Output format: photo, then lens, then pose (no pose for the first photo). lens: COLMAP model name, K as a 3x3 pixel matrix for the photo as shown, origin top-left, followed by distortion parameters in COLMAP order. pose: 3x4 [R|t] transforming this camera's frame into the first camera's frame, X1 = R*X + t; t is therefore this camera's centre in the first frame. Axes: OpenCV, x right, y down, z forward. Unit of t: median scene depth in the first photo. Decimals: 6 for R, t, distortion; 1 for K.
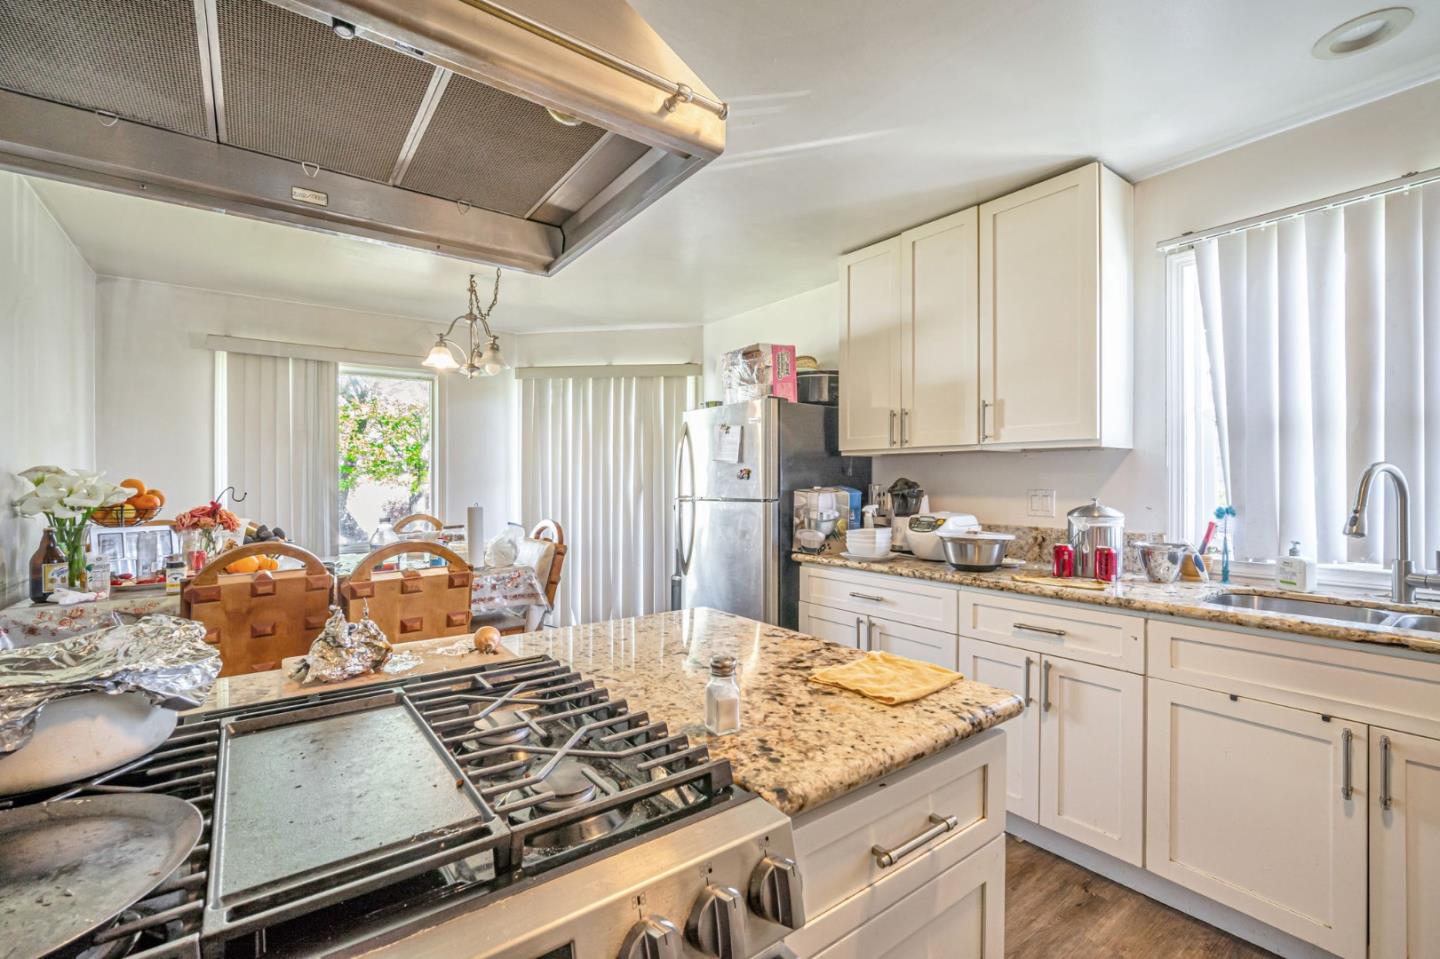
lens RADIAL K [[627.5, 0, 713.8], [0, 627.5, 482.9], [0, 0, 1]] dist [-0.011453, 0.002250]
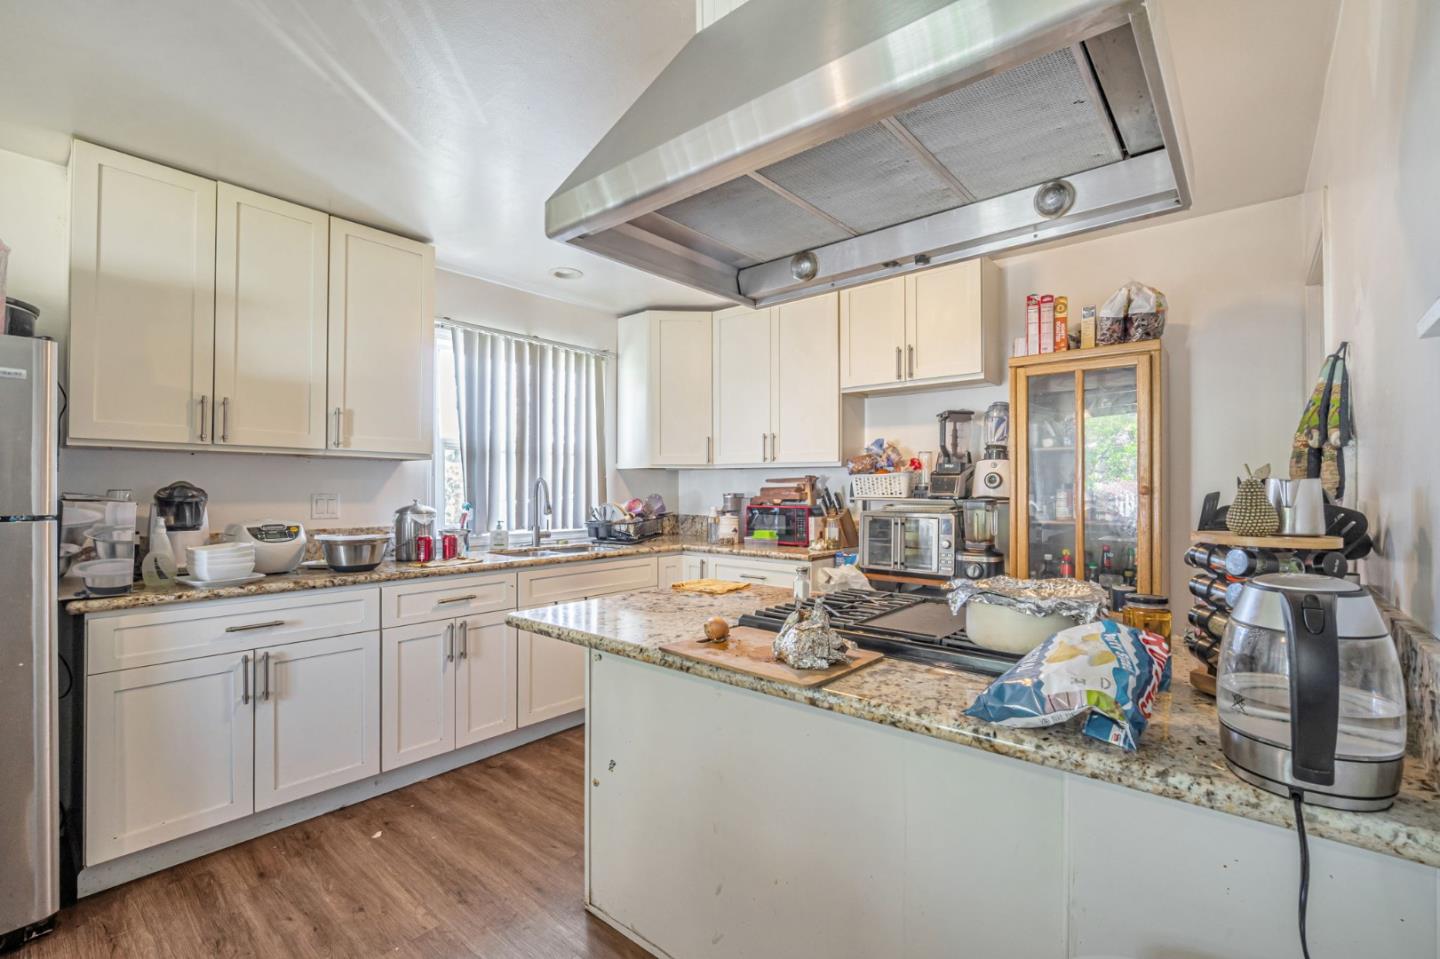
lens RADIAL K [[627.5, 0, 714.2], [0, 627.5, 480.4], [0, 0, 1]] dist [-0.011453, 0.002250]
pose [[-0.228874, 0.012624, 0.973374, -0.903461], [0.000164, 0.999916, -0.012930, 0.002688], [-0.973456, -0.002800, -0.228857, 0.794975]]
